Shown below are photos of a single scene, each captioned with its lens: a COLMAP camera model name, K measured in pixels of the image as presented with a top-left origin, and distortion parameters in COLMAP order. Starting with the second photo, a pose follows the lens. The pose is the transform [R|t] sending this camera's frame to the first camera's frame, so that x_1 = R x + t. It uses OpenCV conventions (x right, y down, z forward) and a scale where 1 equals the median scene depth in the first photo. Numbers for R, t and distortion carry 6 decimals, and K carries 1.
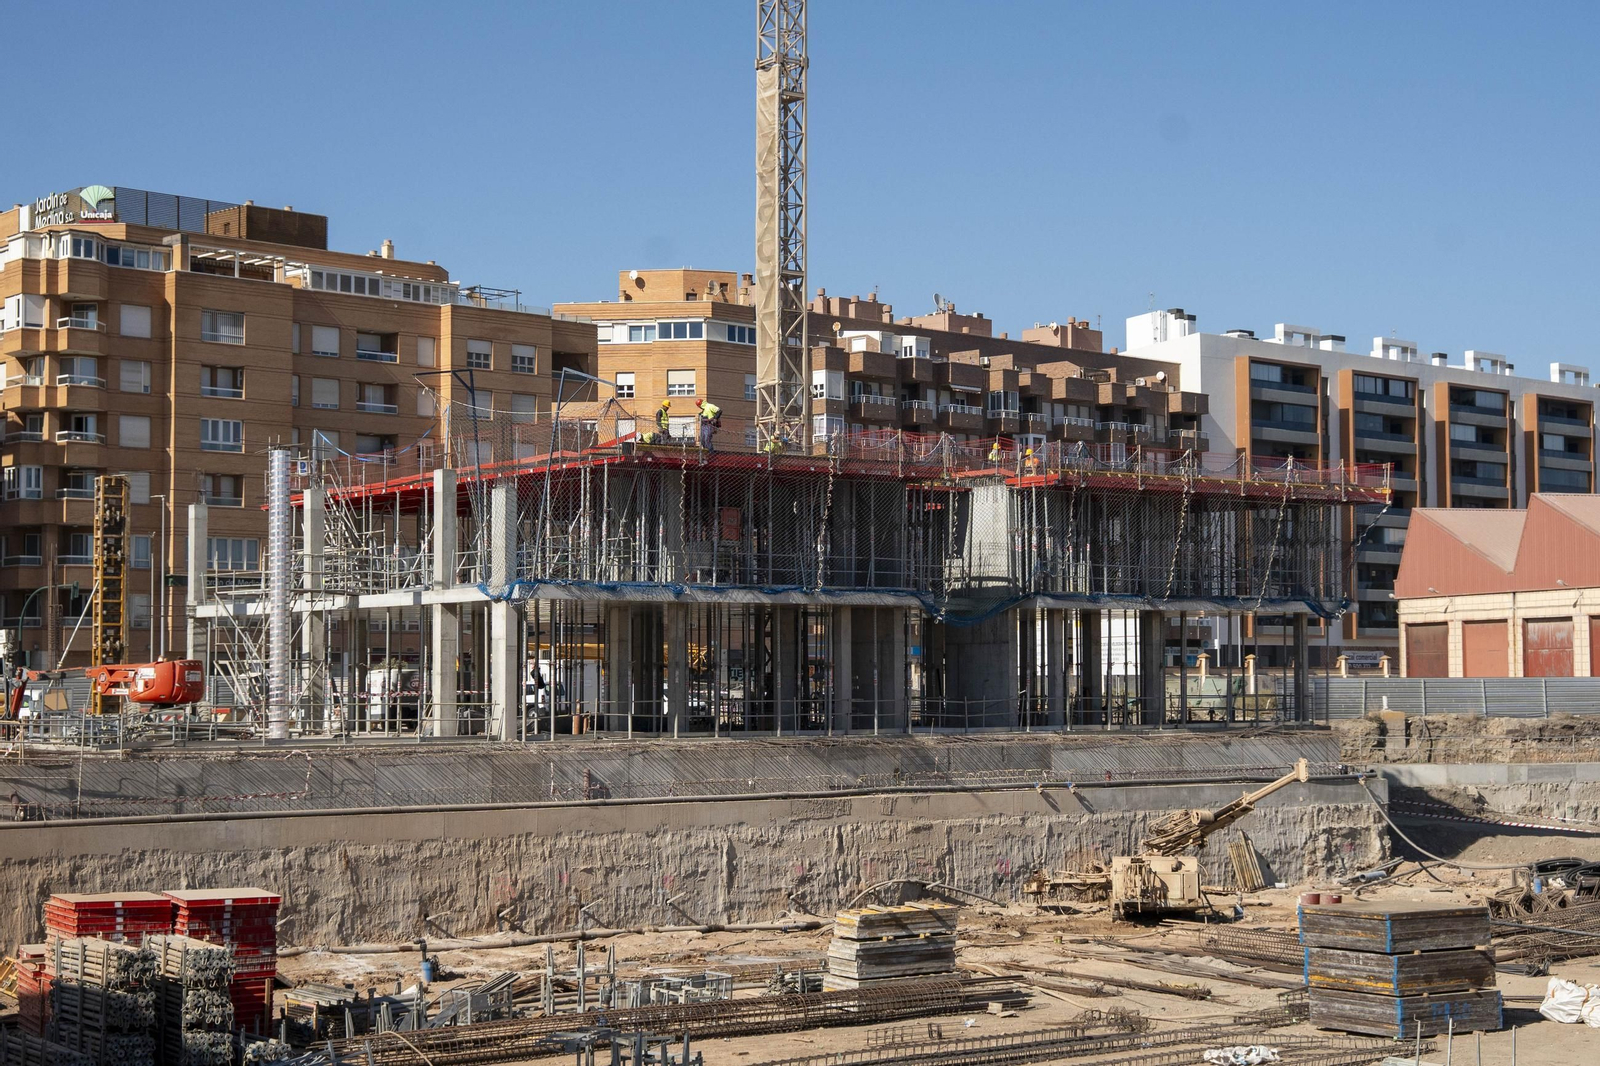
lens RADIAL K [[2611.3, 0, 795.1], [0, 2611.3, 537.2], [0, 0, 1]] dist [0.068207, 0.000000]
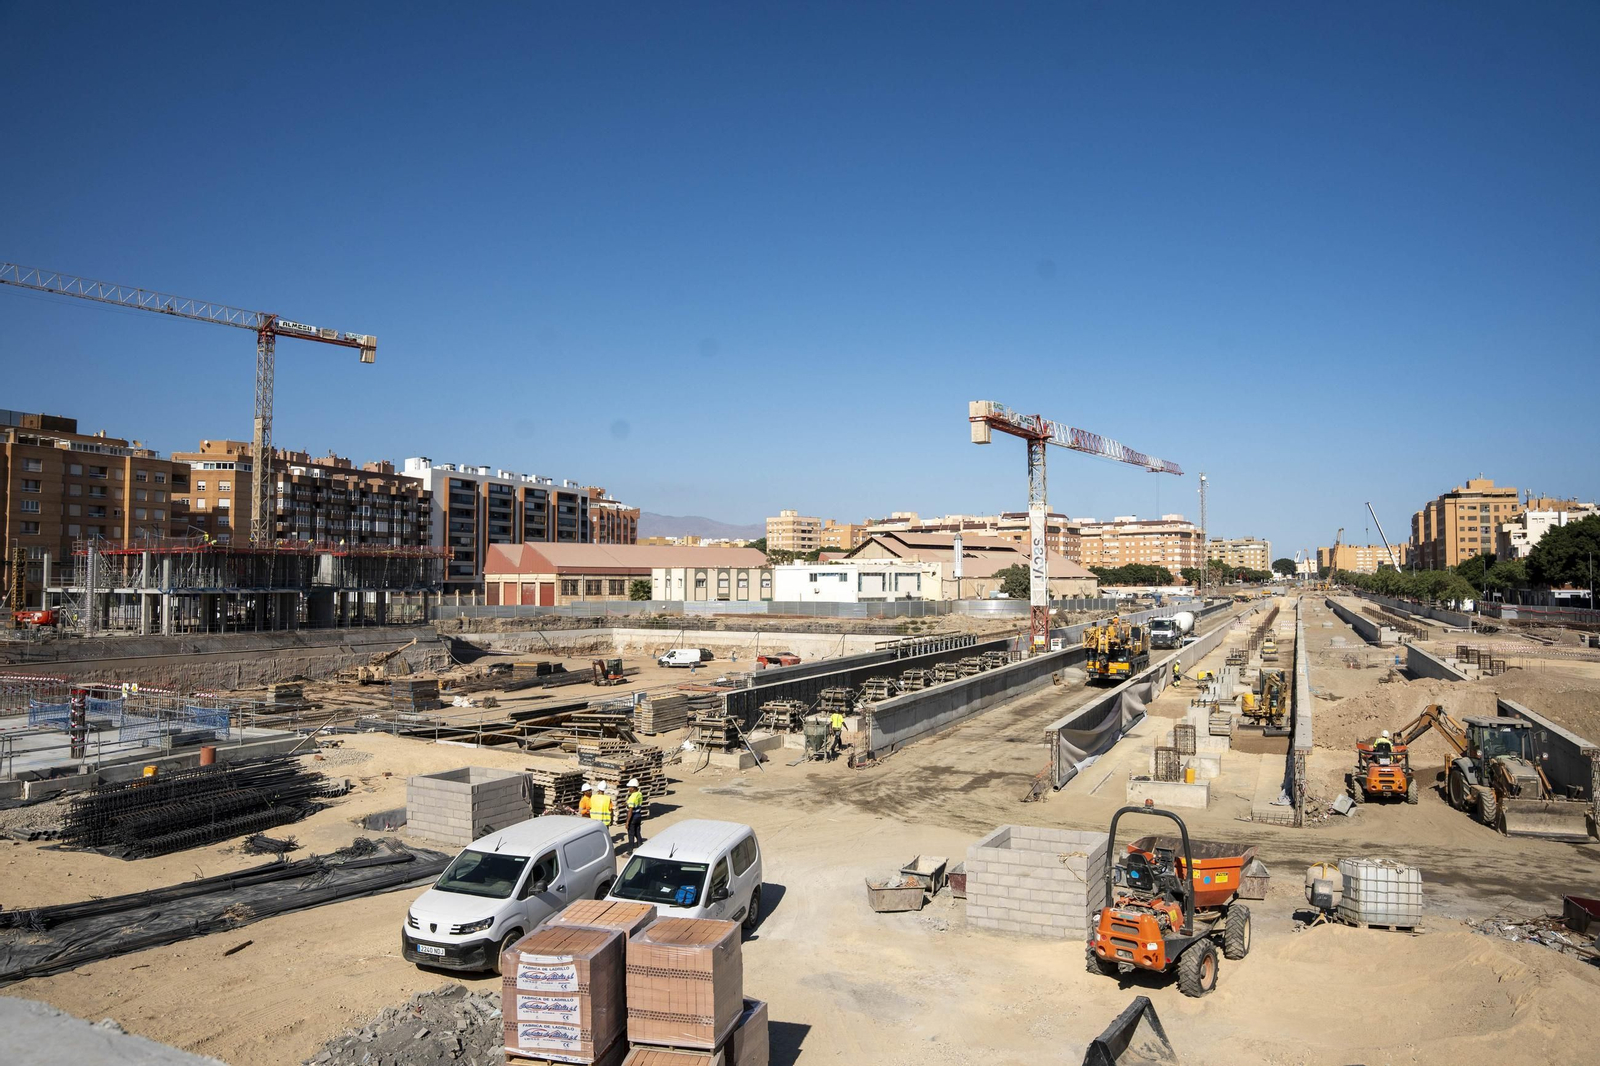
lens RADIAL K [[1105.1, 0, 801.4], [0, 1105.1, 538.5], [0, 0, 1]] dist [-0.124404, 0.091008]
pose [[0.898886, 0.022174, 0.437620, 0.009268], [-0.029867, 0.999497, 0.010704, -0.045394], [-0.437163, -0.022692, 0.899096, -0.306617]]
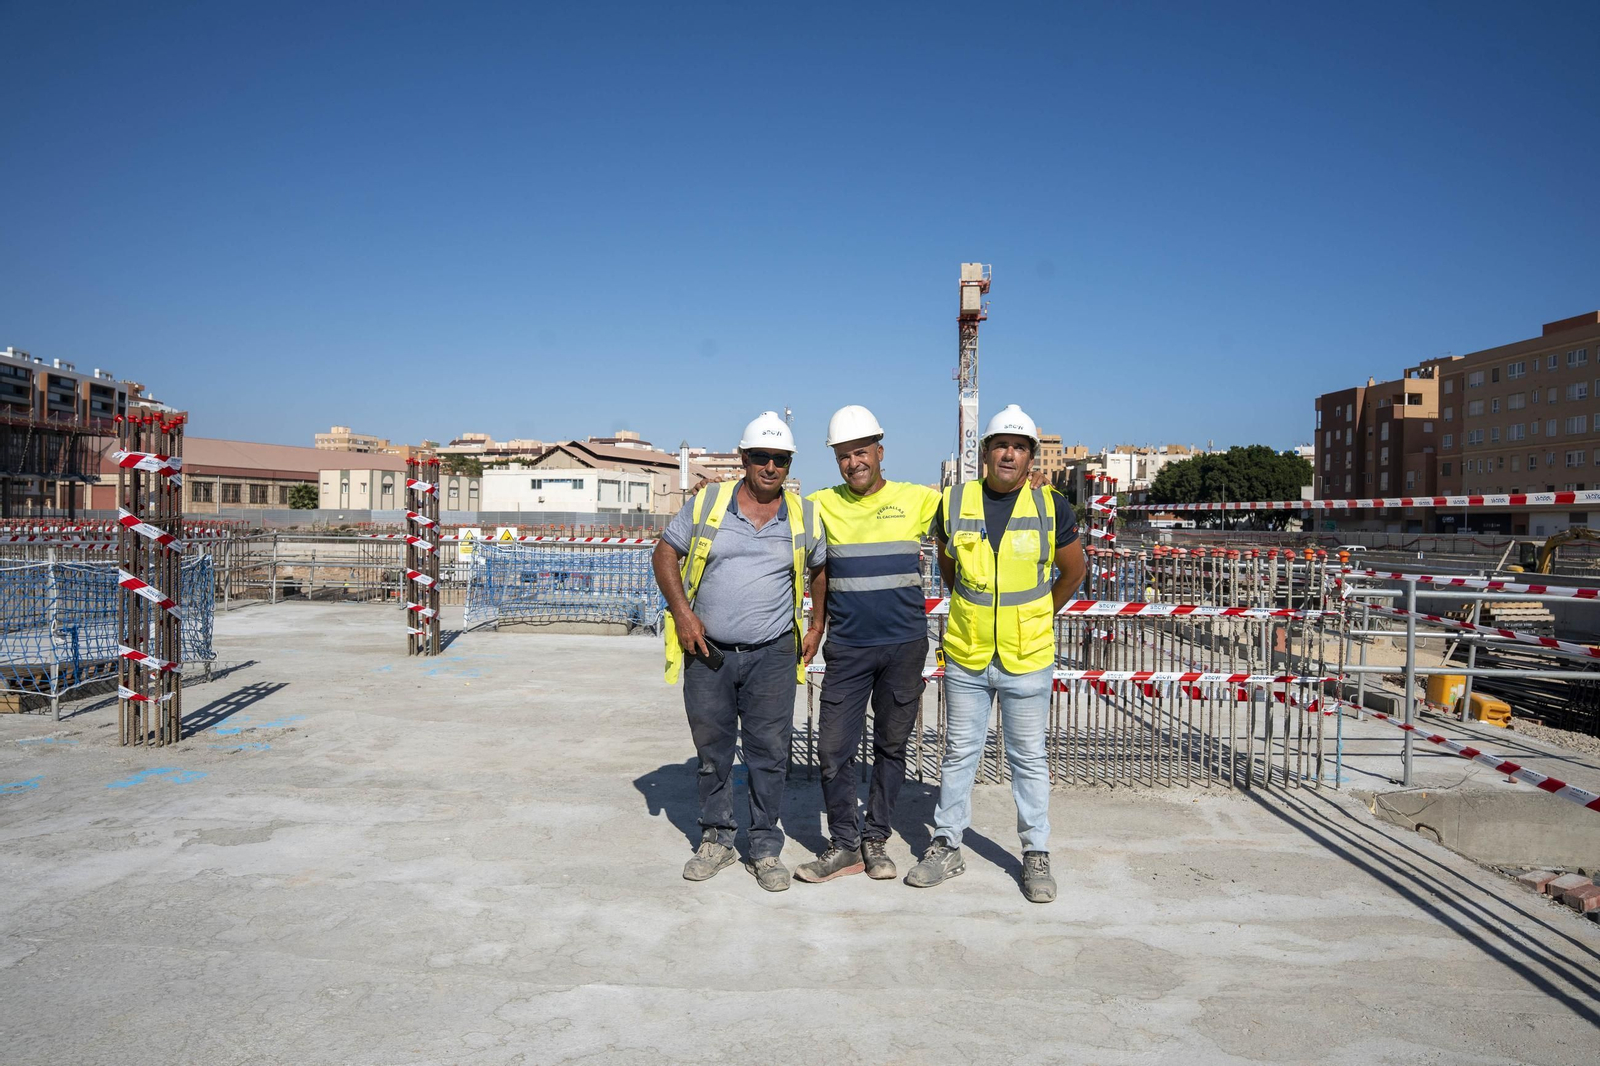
lens RADIAL K [[1105.1, 0, 805.1], [0, 1105.1, 536.2], [0, 0, 1]] dist [-0.124404, 0.091008]
pose [[0.610495, 0.005270, 0.792003, -0.109234], [-0.063808, 0.997055, 0.042550, -0.002803], [-0.789446, -0.076512, 0.609033, -0.068060]]
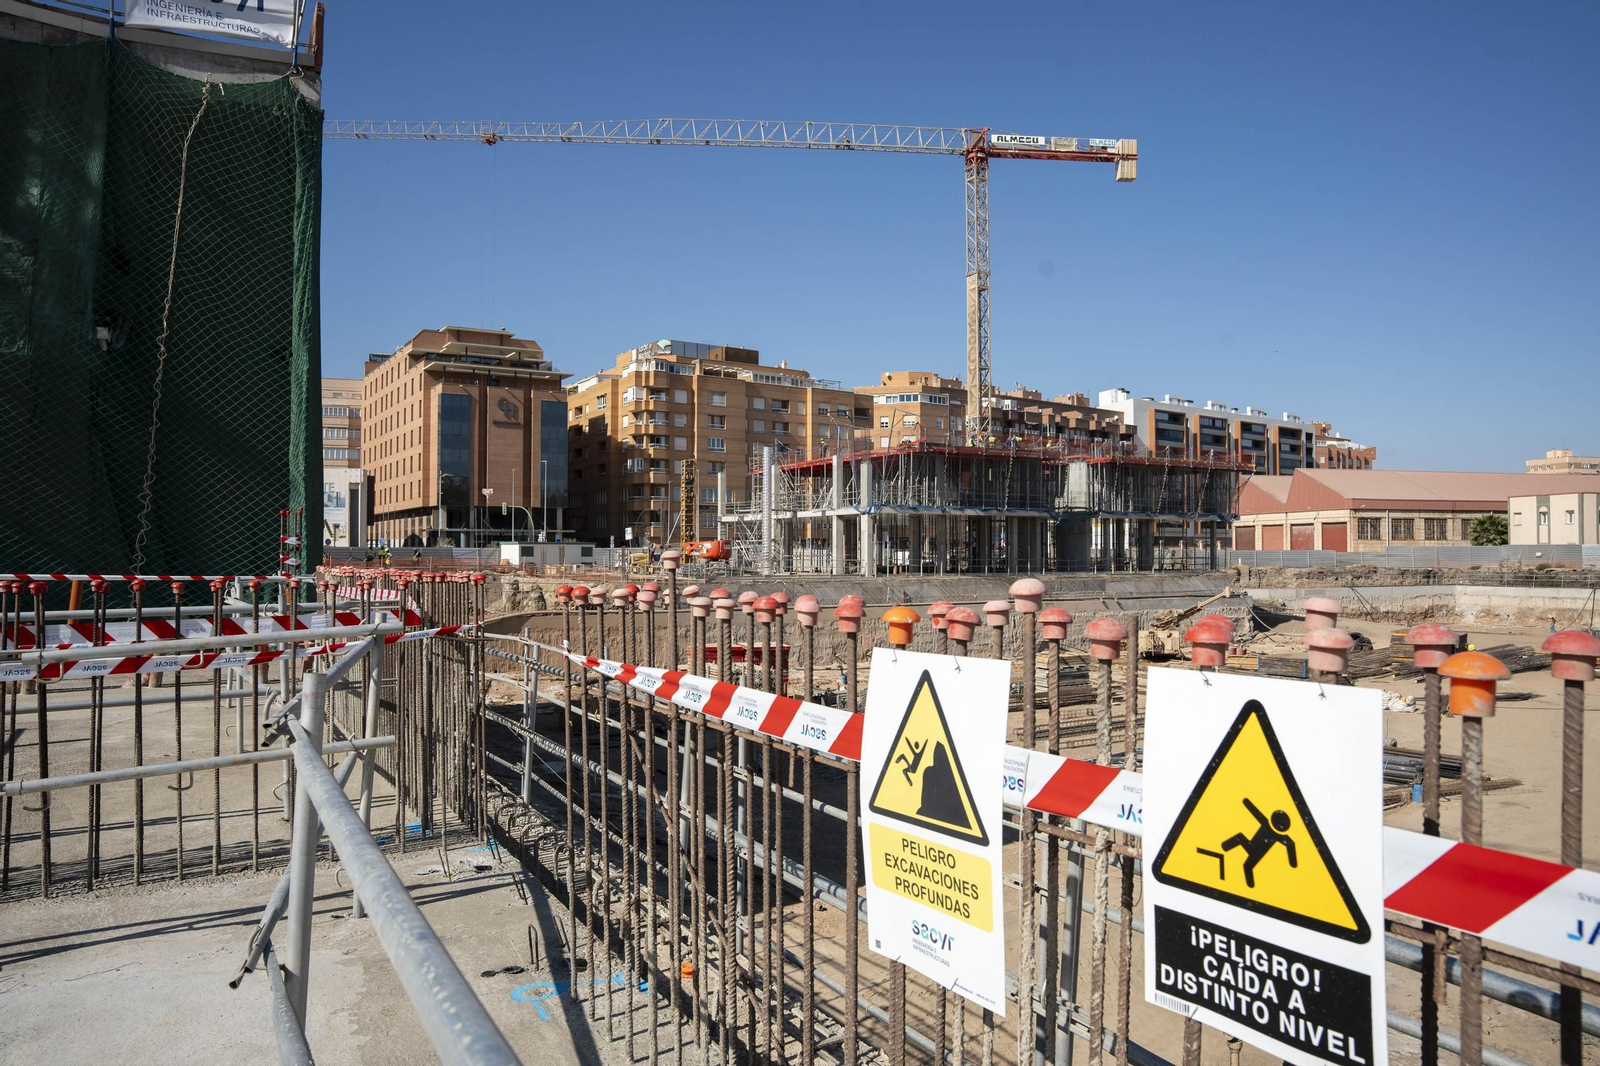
lens RADIAL K [[1105.1, 0, 797.0], [0, 1105.1, 542.0], [0, 0, 1]] dist [-0.124404, 0.091008]
pose [[0.992500, 0.003046, -0.122206, -0.029509], [0.002646, 0.998920, 0.046384, 0.002370], [0.122215, -0.046359, 0.991420, 0.032173]]
